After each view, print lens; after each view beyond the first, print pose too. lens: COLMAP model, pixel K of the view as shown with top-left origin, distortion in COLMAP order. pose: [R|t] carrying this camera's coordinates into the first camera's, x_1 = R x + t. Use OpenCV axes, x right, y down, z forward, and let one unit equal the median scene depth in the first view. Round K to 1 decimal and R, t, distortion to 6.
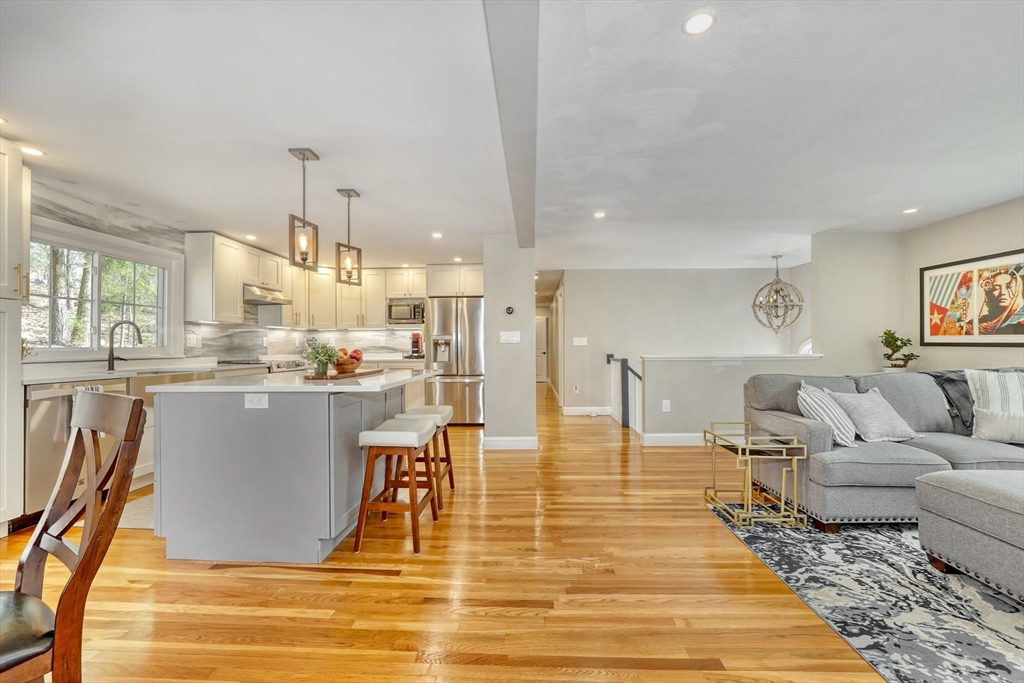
lens RADIAL K [[439.6, 0, 522.2], [0, 439.6, 342.8], [0, 0, 1]] dist [-0.016033, 0.005981]
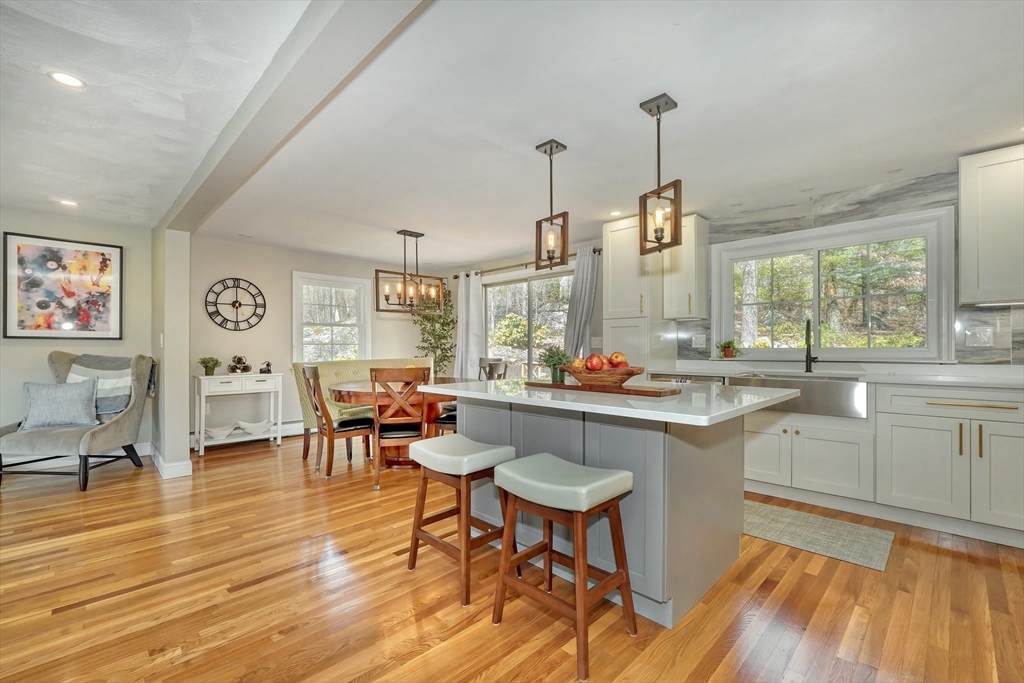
lens RADIAL K [[439.6, 0, 516.1], [0, 439.6, 348.3], [0, 0, 1]] dist [-0.016033, 0.005981]
pose [[-0.682690, 0.007841, -0.730666, 0.192422], [0.013857, 0.999902, -0.002217, 0.004936], [0.730577, -0.011638, -0.682731, 1.186090]]
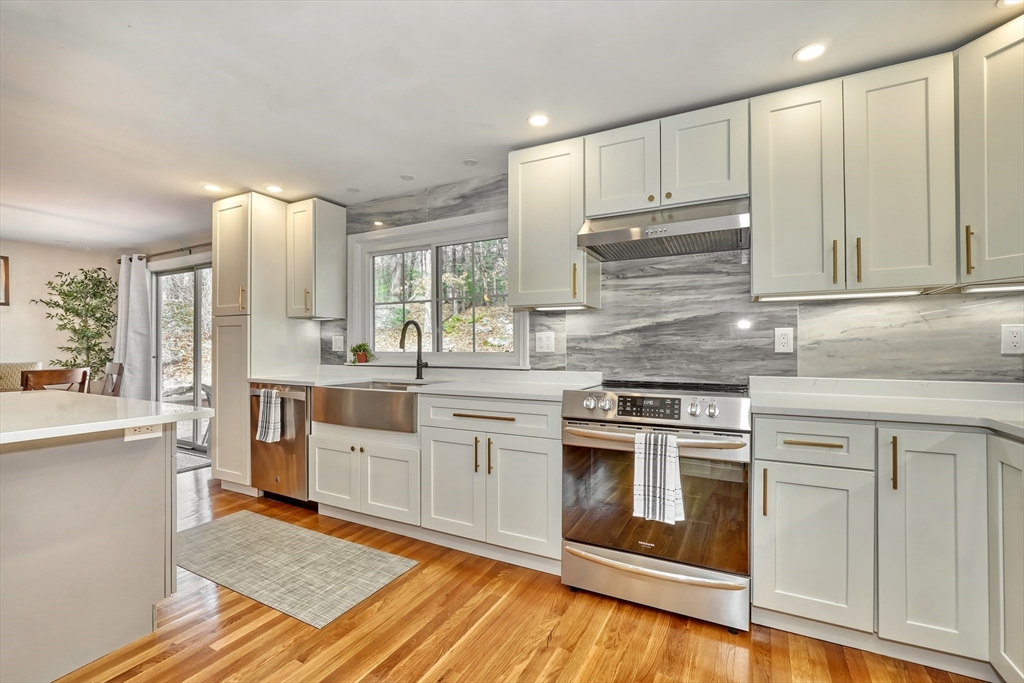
lens RADIAL K [[439.6, 0, 499.4], [0, 439.6, 349.4], [0, 0, 1]] dist [-0.016033, 0.005981]
pose [[-0.448446, 0.006448, -0.893787, -0.230159], [0.009654, 0.999951, 0.002371, 0.004399], [0.893758, -0.007565, -0.448486, 1.536823]]
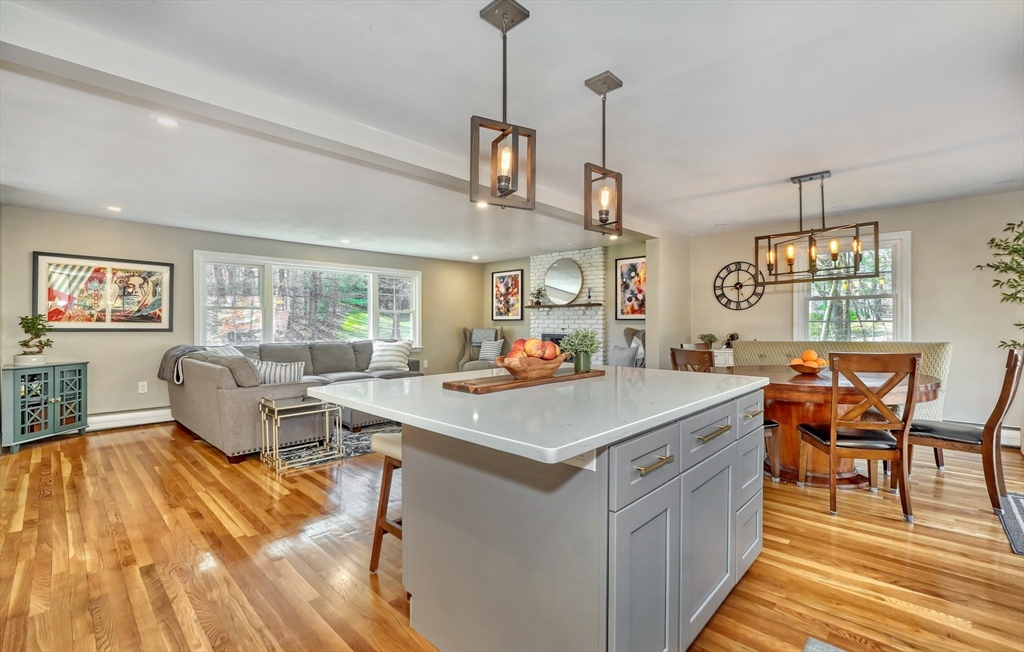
lens RADIAL K [[452.5, 0, 517.0], [0, 452.5, 329.5], [0, 0, 1]] dist [-0.011664, 0.004406]
pose [[-0.745201, 0.000082, 0.666839, -0.677785], [-0.000863, 0.999999, -0.001086, 0.003272], [-0.666839, -0.001385, -0.745201, 1.263526]]
